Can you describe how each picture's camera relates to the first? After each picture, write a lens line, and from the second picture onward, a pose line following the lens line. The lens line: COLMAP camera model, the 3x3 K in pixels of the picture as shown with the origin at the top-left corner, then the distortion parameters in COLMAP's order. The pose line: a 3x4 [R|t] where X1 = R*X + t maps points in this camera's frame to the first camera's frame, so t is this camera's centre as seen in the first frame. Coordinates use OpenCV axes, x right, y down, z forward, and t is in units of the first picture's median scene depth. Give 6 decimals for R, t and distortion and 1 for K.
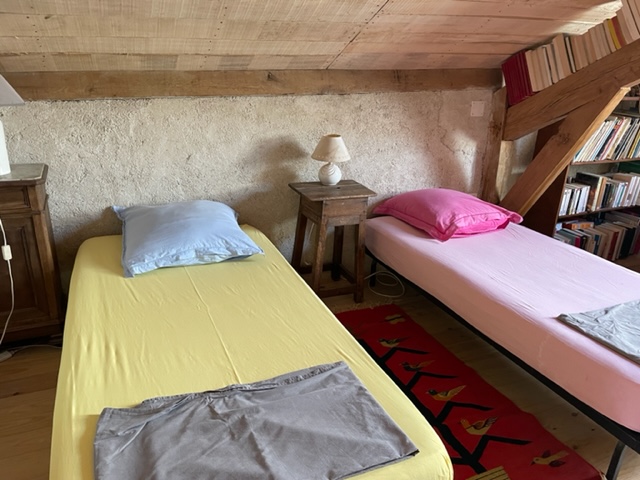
lens RADIAL K [[493.4, 0, 320.0], [0, 493.4, 240.0], [0, 0, 1]] dist [0.104904, -0.142170]
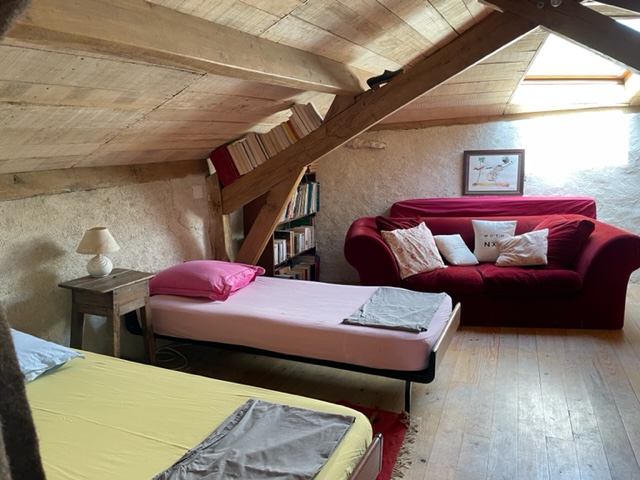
lens RADIAL K [[493.4, 0, 320.0], [0, 493.4, 240.0], [0, 0, 1]] dist [0.104904, -0.142170]
pose [[0.732849, -0.165464, 0.659965, -0.315946], [0.270049, 0.961042, -0.058922, -0.004312], [-0.624504, 0.221404, 0.748982, -0.050111]]
